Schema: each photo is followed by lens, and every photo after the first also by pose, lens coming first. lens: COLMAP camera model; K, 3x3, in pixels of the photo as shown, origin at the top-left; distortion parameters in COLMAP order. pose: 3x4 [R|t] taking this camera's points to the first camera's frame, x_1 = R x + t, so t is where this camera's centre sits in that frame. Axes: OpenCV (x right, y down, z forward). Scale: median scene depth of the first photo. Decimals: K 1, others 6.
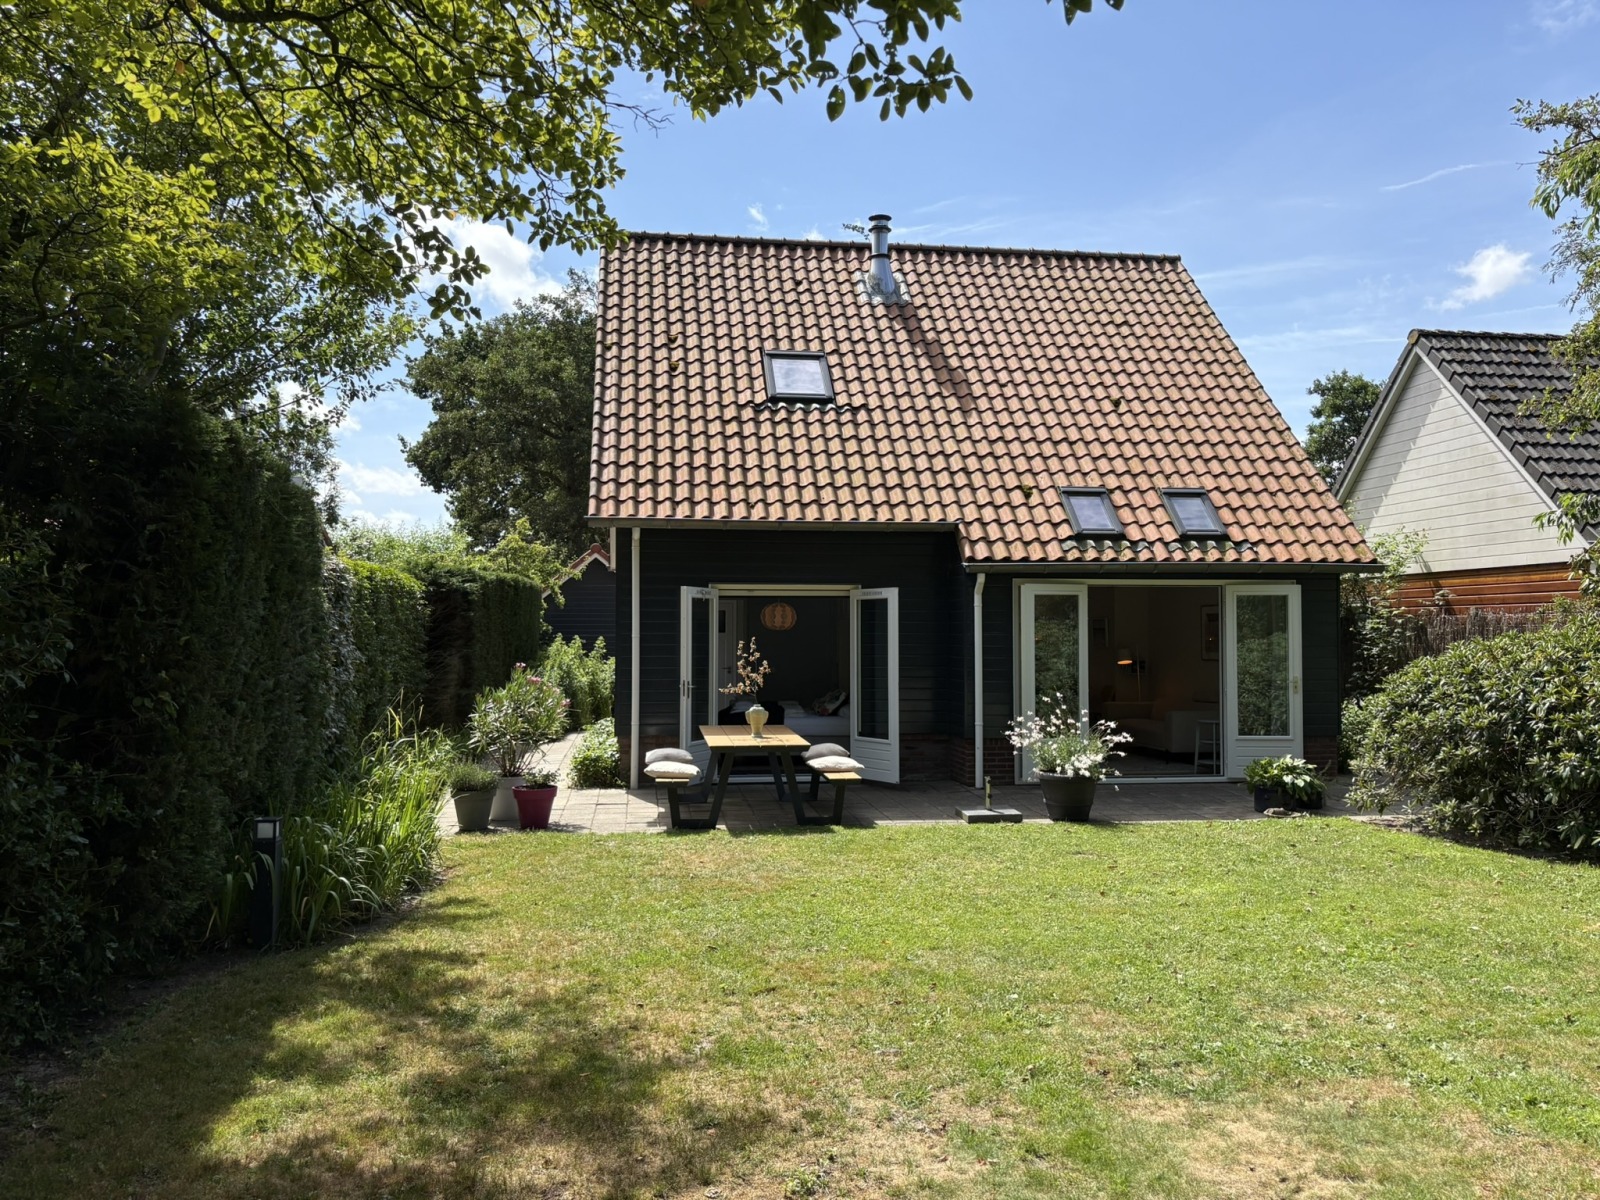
lens RADIAL K [[1369.3, 0, 800.0], [0, 1369.3, 600.0], [0, 0, 1]] dist [0.061352, -0.001279]
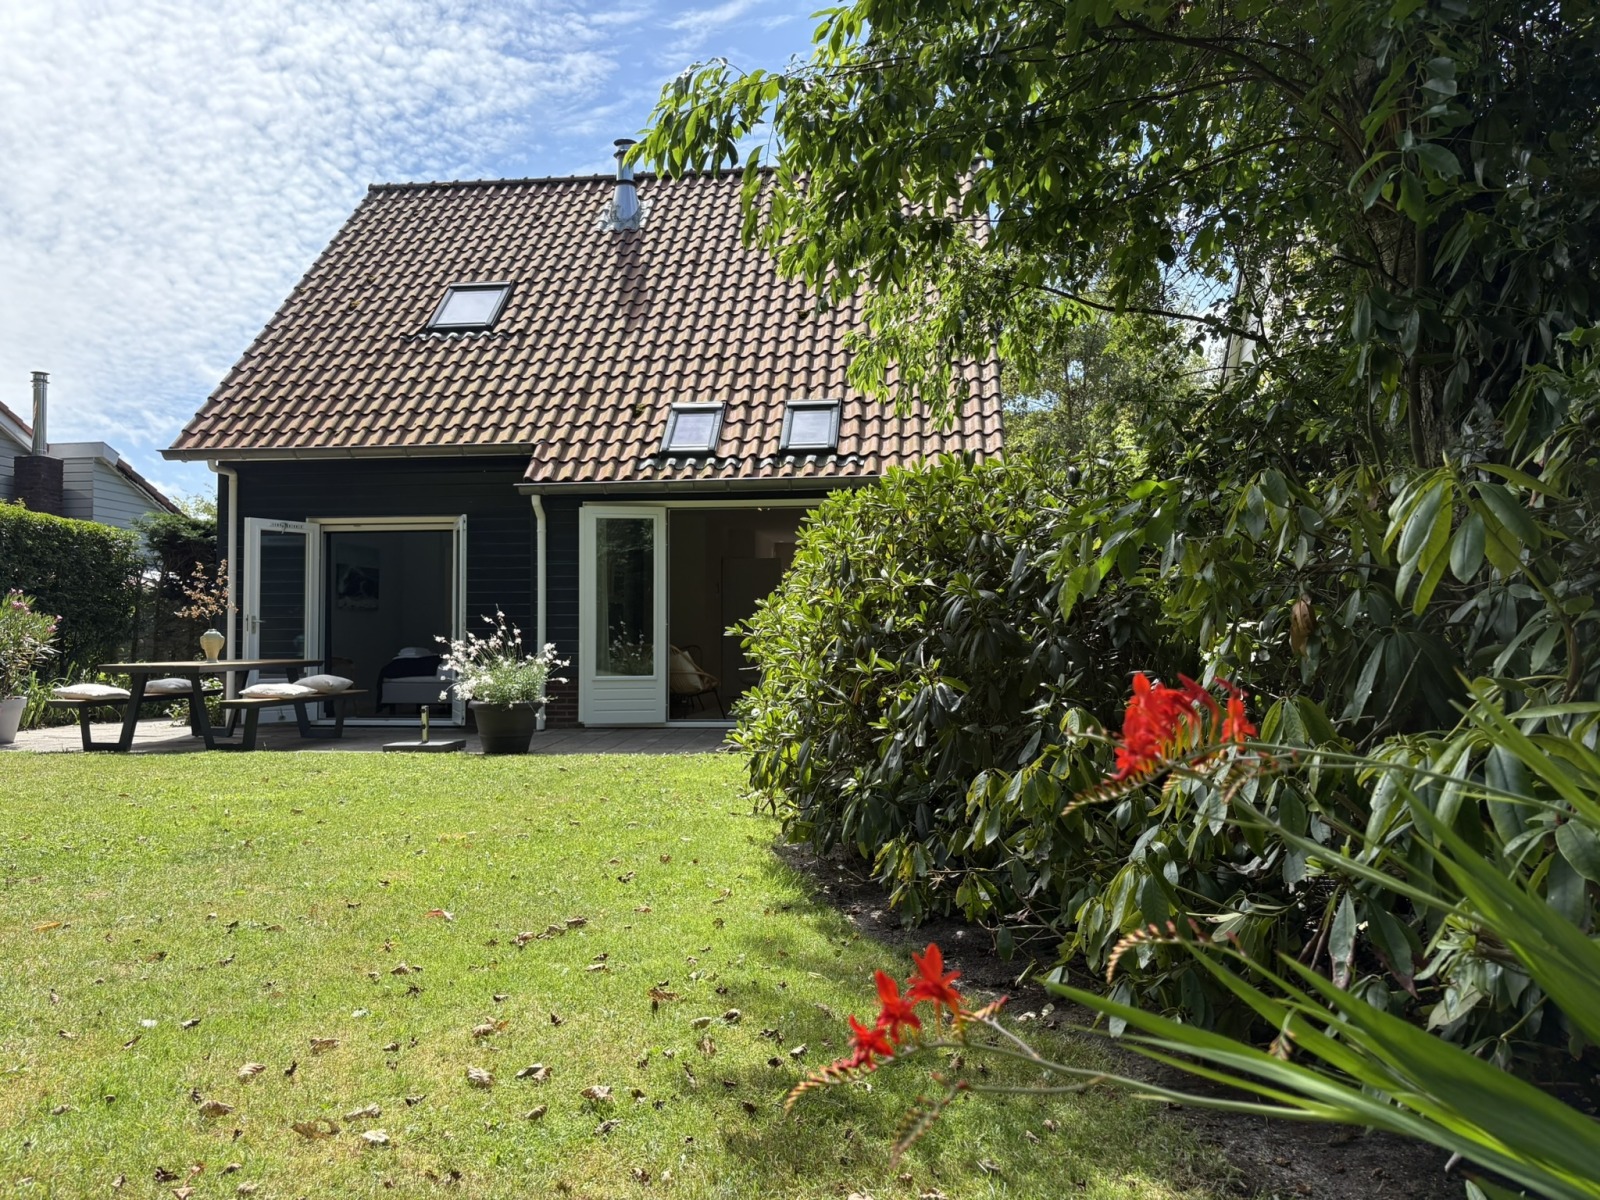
lens RADIAL K [[1369.3, 0, 800.0], [0, 1369.3, 600.0], [0, 0, 1]] dist [0.061352, -0.001279]
pose [[0.970811, -0.009822, -0.239645, 0.498034], [0.005418, 0.999804, -0.019030, 0.065492], [0.239785, 0.017176, 0.970674, 0.150366]]
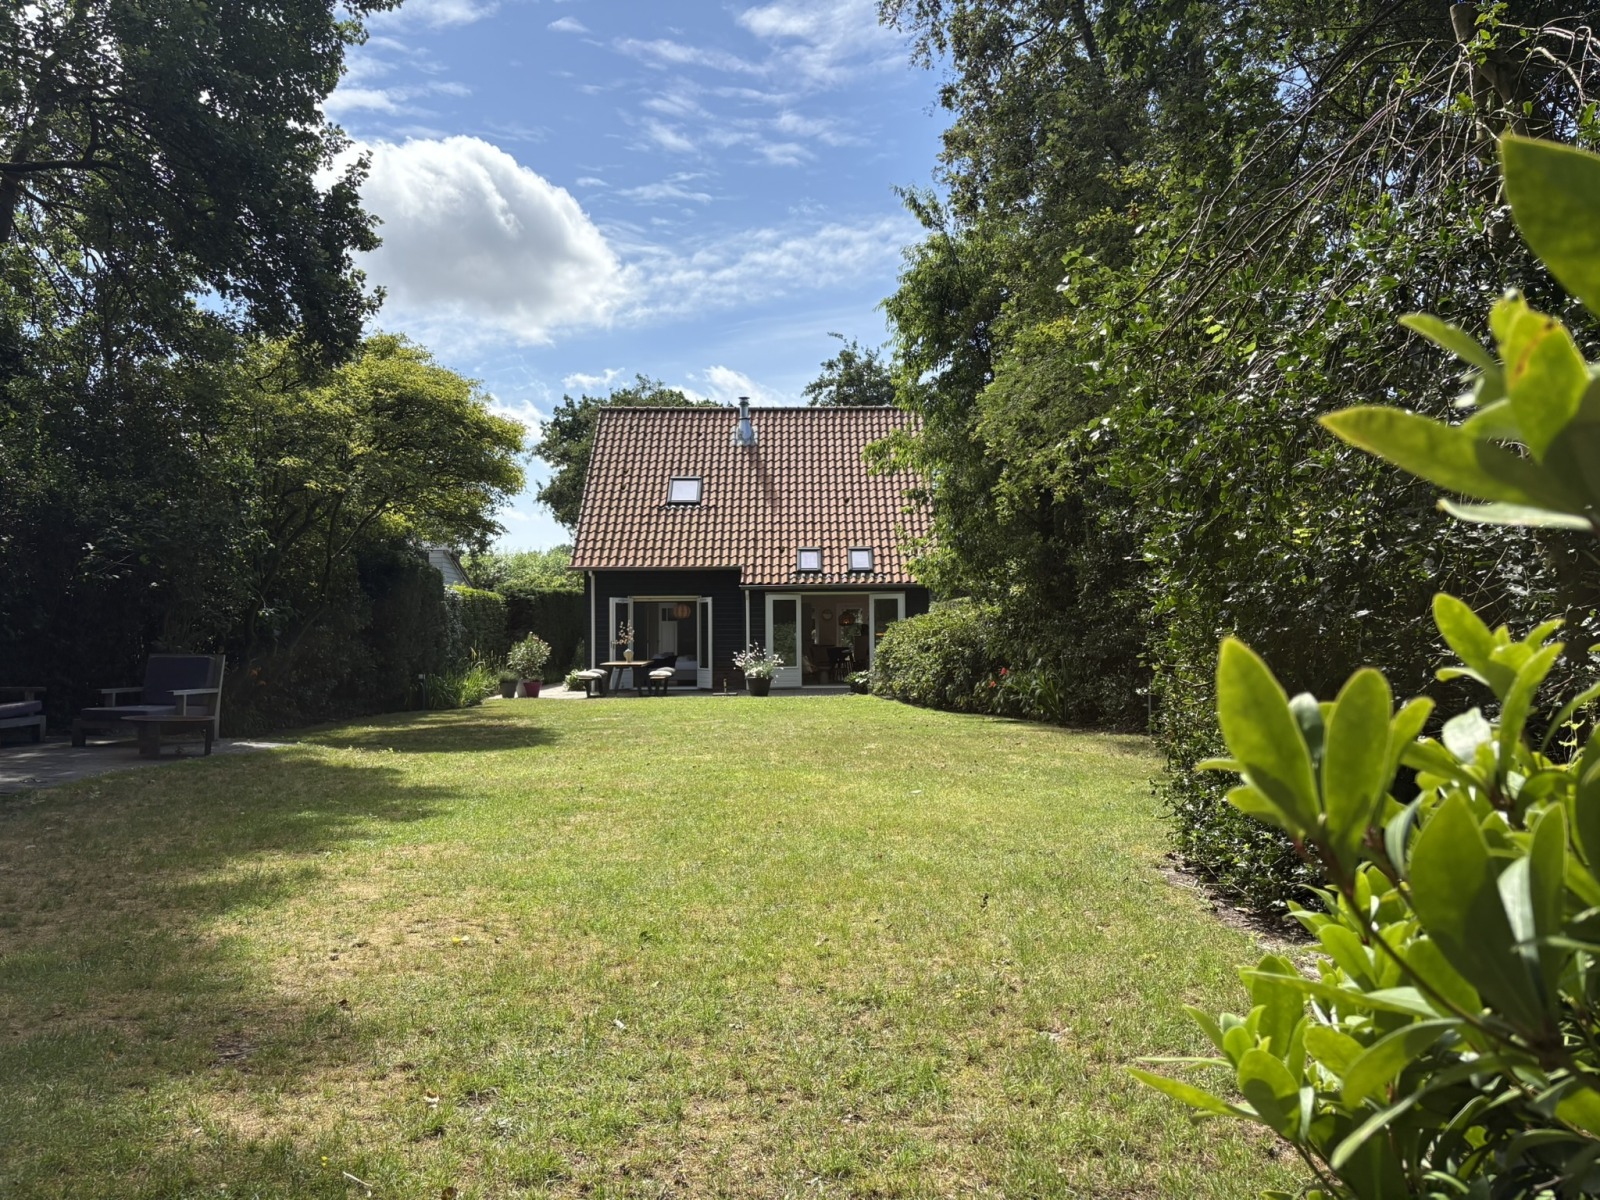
lens RADIAL K [[1369.3, 0, 800.0], [0, 1369.3, 600.0], [0, 0, 1]] dist [0.061352, -0.001279]
pose [[0.992075, -0.009702, -0.125275, 0.462332], [0.010359, 0.999936, 0.004593, -0.012503], [0.125222, -0.005854, 0.992111, -1.073247]]
